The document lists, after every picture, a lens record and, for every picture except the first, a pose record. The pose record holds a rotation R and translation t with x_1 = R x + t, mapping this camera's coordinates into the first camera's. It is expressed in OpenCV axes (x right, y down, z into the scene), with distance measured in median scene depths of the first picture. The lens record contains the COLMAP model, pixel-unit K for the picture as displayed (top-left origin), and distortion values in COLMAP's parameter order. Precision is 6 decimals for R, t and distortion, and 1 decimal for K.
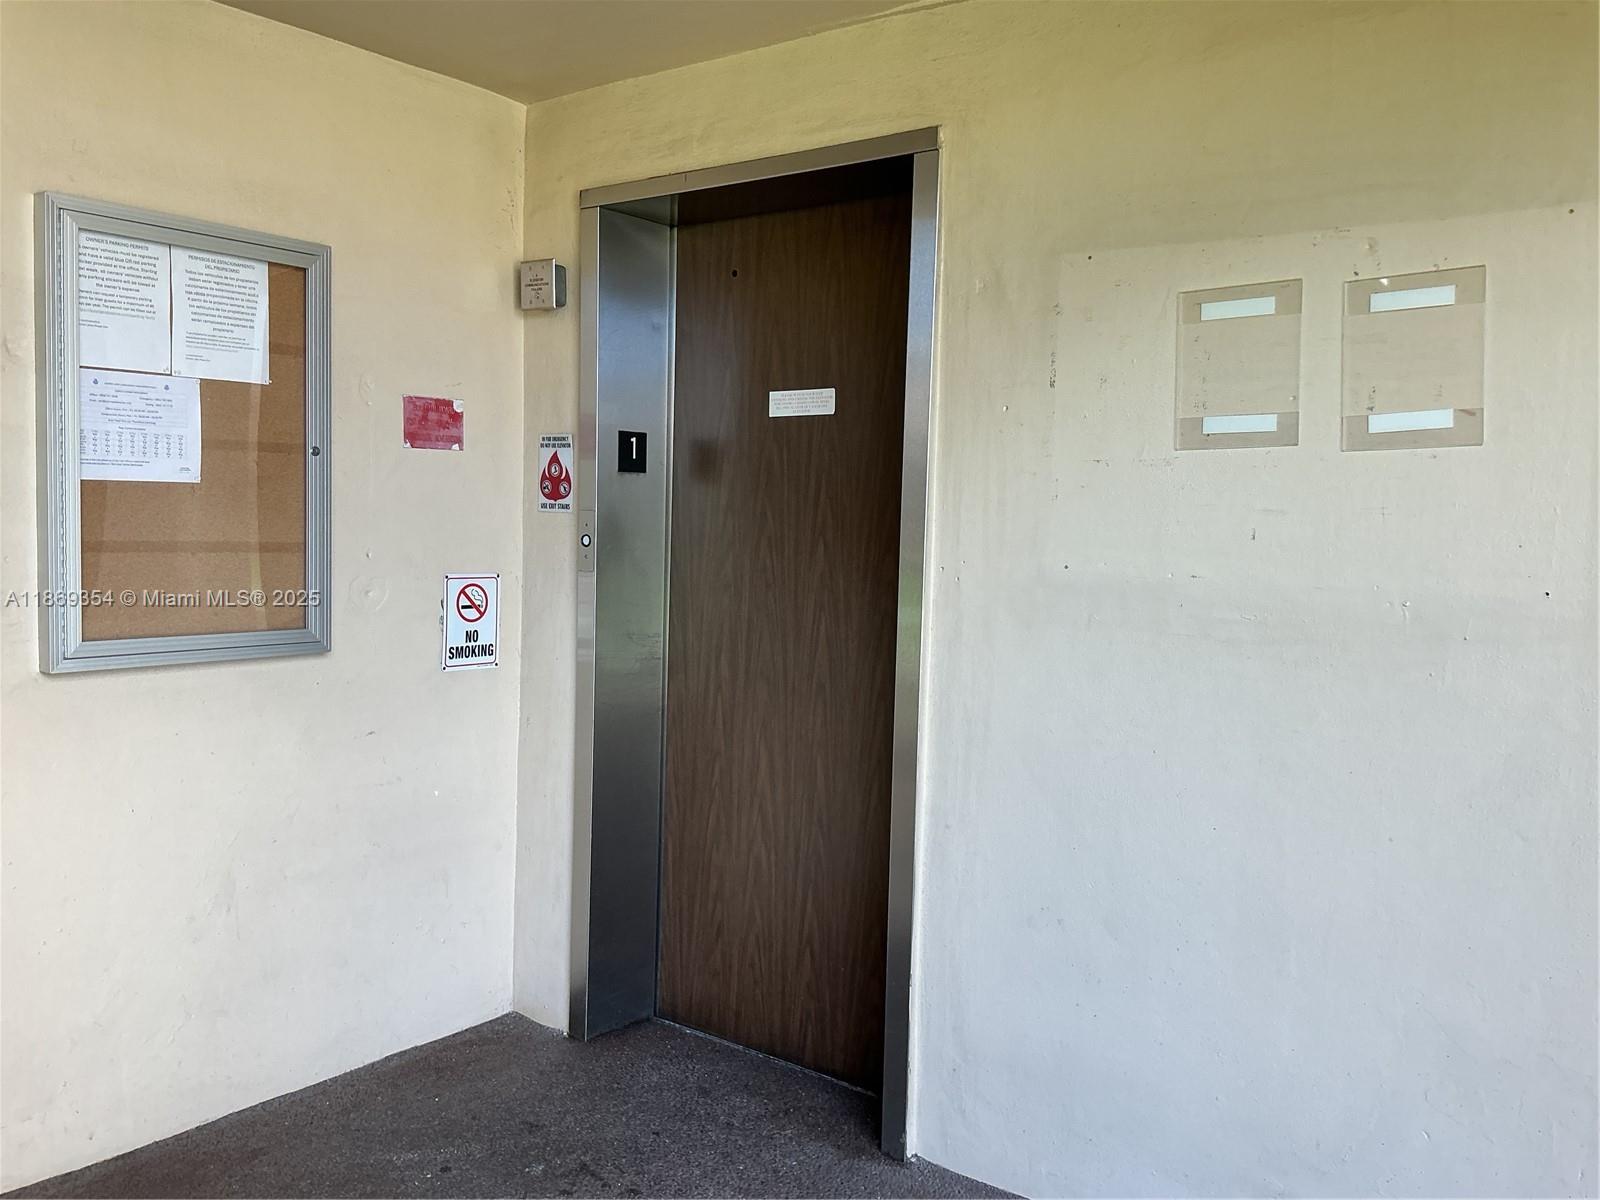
lens RADIAL K [[1326.6, 0, 800.4], [0, 1326.6, 602.5], [0, 0, 1]] dist [0.022969, -0.020018]
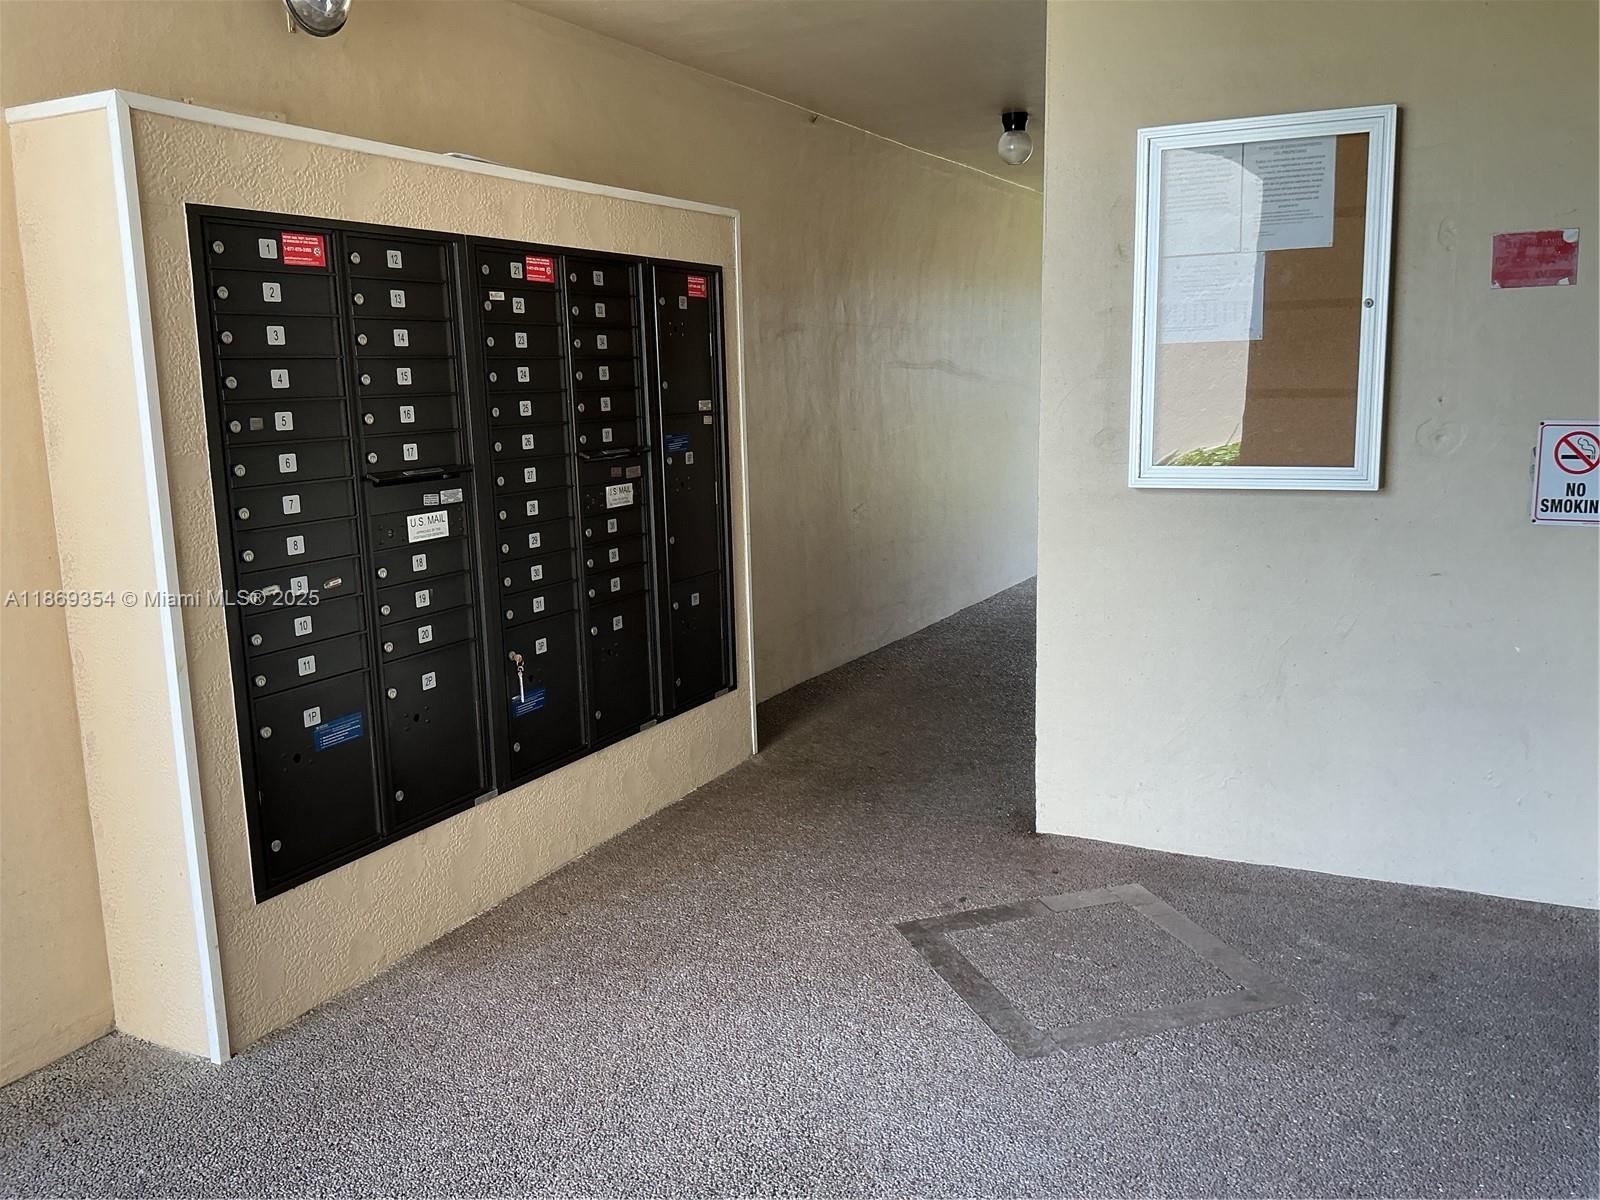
lens RADIAL K [[1326.6, 0, 800.2], [0, 1326.6, 598.1], [0, 0, 1]] dist [0.022969, -0.020018]
pose [[0.194865, 0.141867, -0.970516, 0.566636], [-0.037990, 0.989834, 0.137063, -0.006462], [0.980094, 0.010161, 0.198274, 0.299677]]
